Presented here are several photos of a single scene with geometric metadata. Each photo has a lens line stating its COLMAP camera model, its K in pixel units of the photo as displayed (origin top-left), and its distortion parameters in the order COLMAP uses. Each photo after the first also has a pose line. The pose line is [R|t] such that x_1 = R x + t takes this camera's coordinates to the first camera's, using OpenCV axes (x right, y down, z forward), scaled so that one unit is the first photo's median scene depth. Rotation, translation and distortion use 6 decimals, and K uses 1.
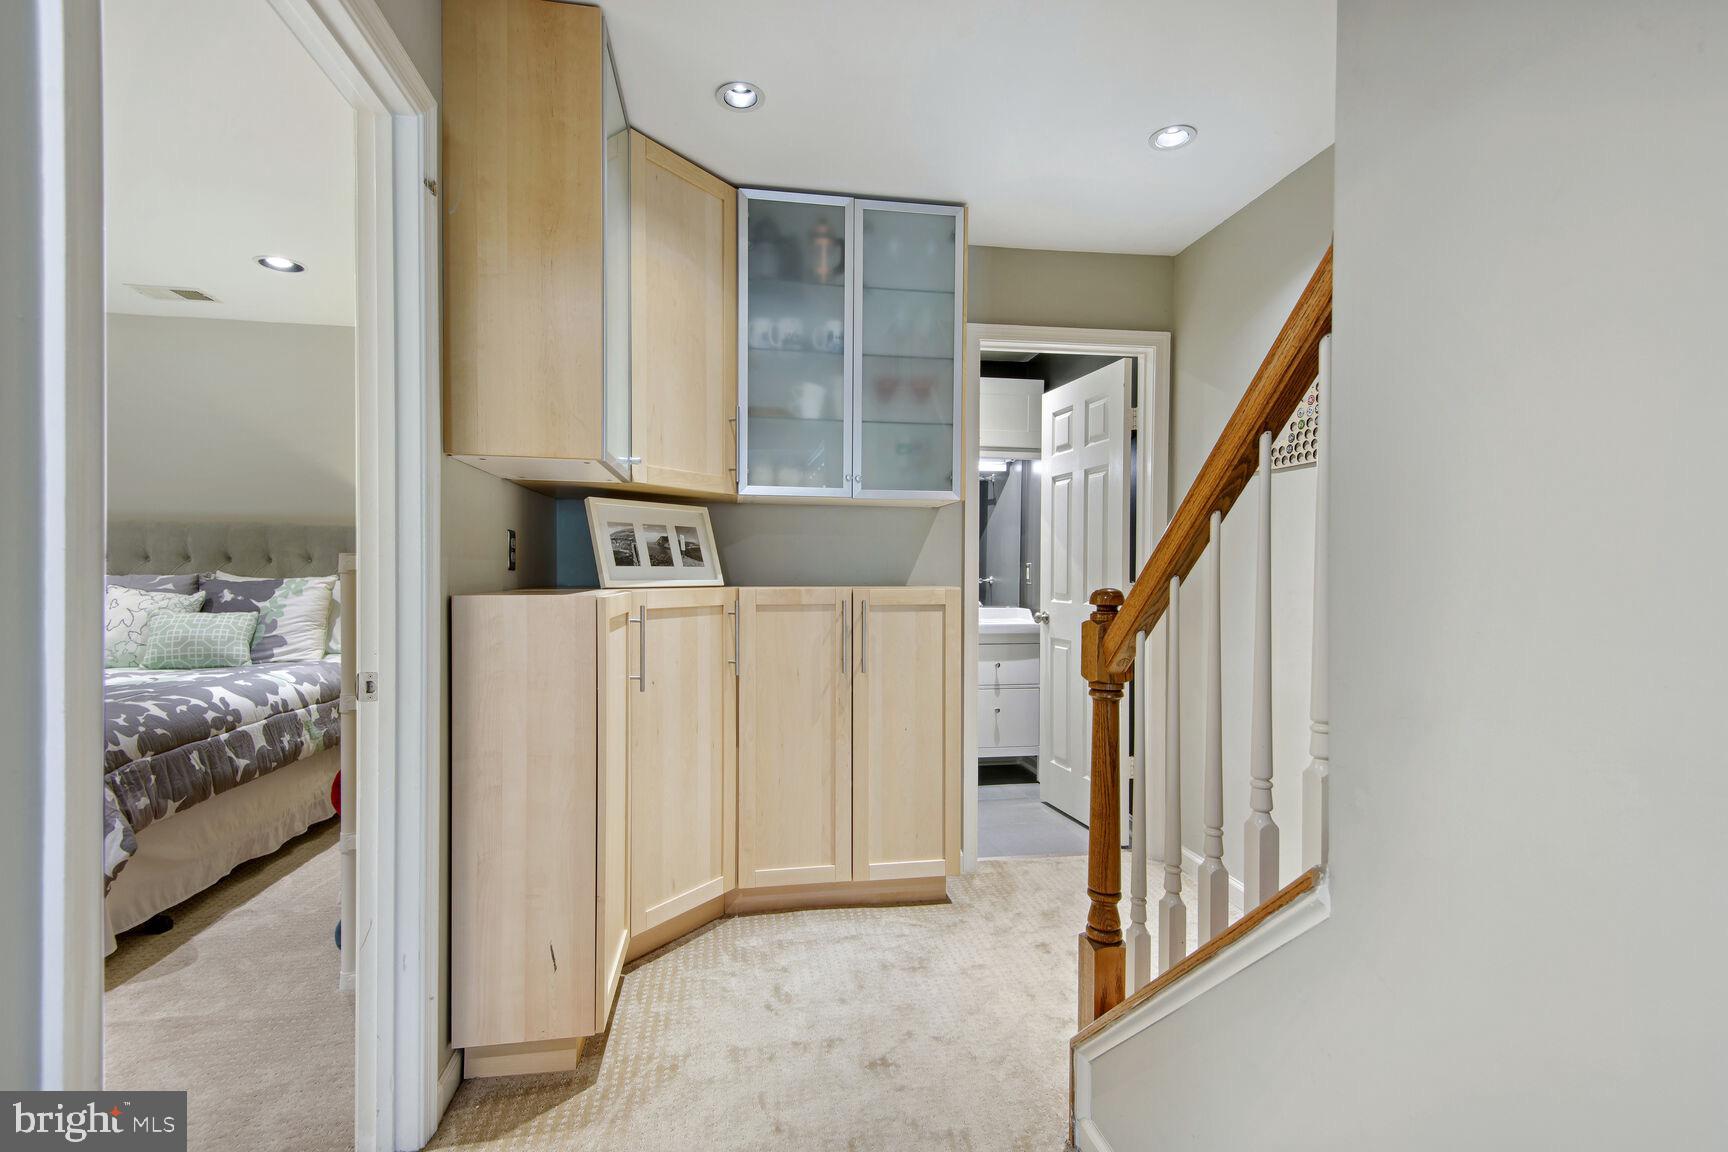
lens RADIAL K [[803.3, 0, 864.1], [0, 803.3, 580.5], [0, 0, 1]] dist [0.023510, -0.010768]
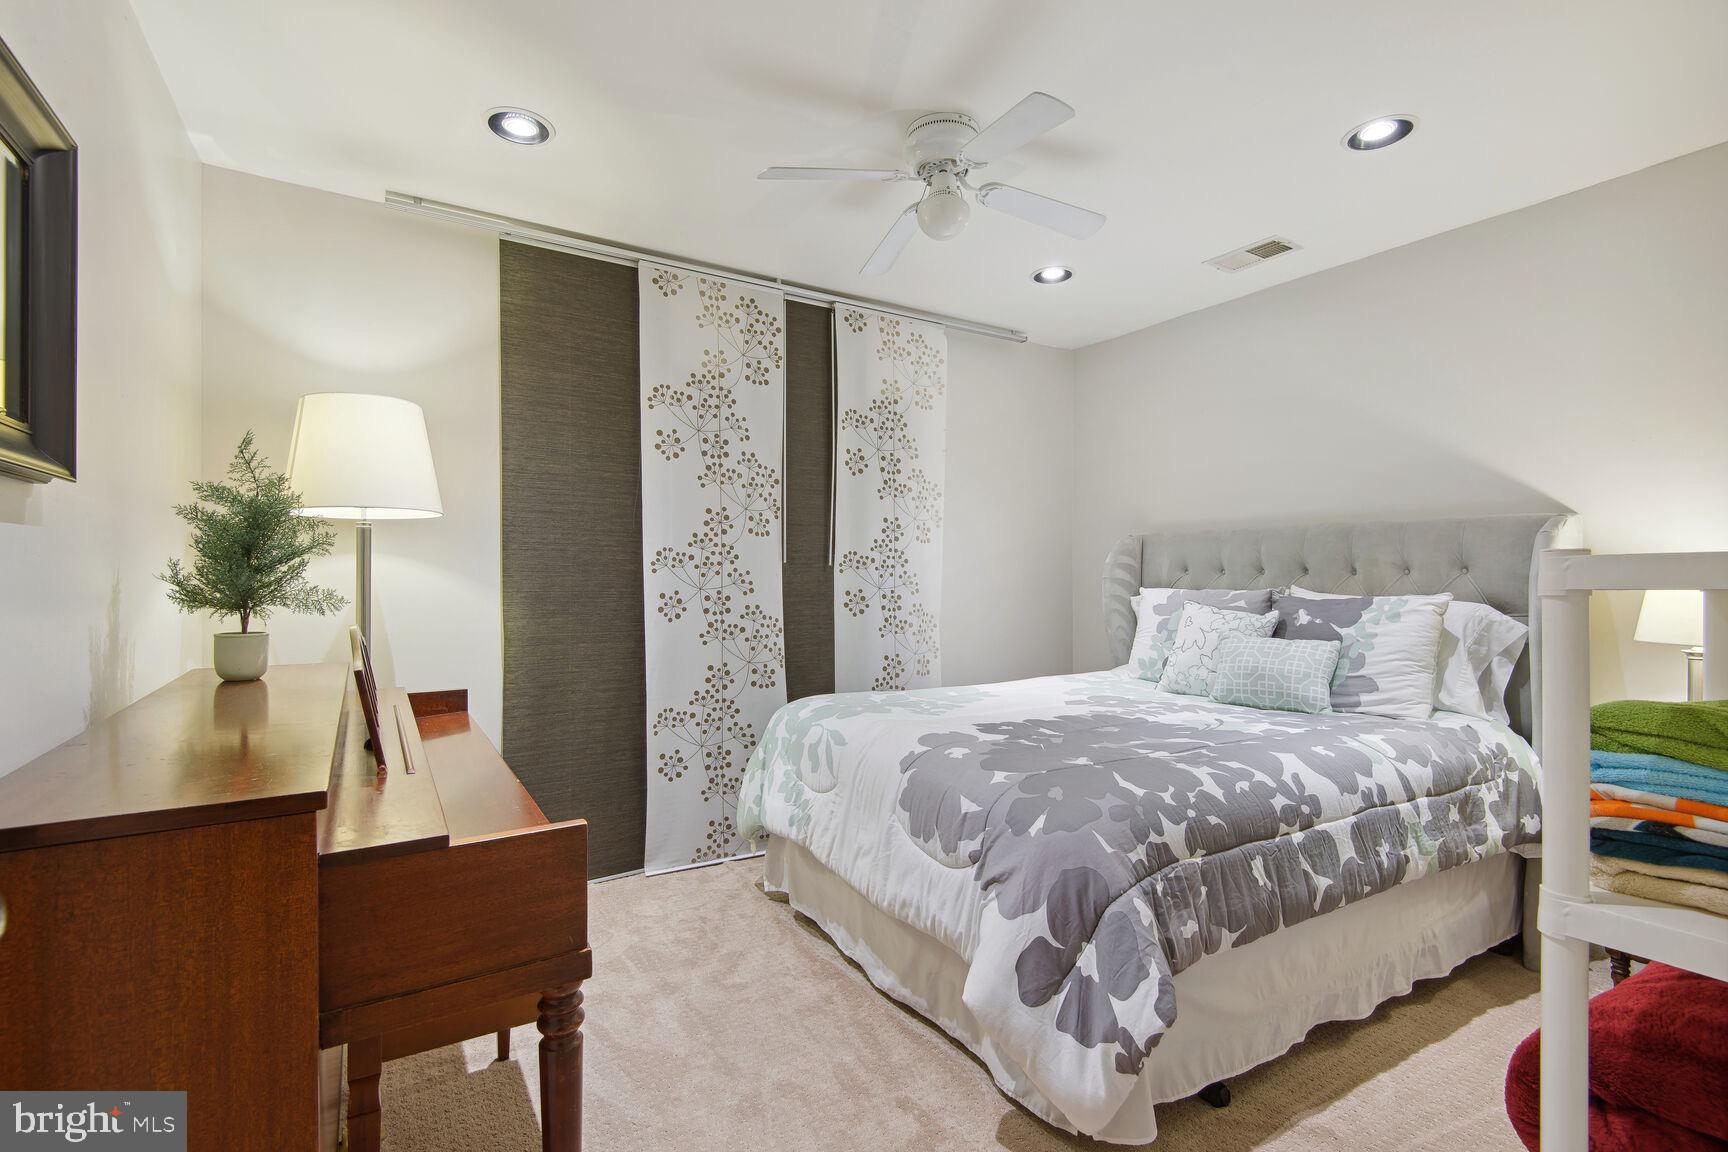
lens RADIAL K [[803.3, 0, 863.0], [0, 803.3, 577.8], [0, 0, 1]] dist [0.023510, -0.010768]
pose [[0.395664, -0.003080, -0.918390, -0.308589], [-0.016444, 0.999810, -0.010437, -0.005275], [0.918248, 0.019232, 0.395538, 0.393073]]
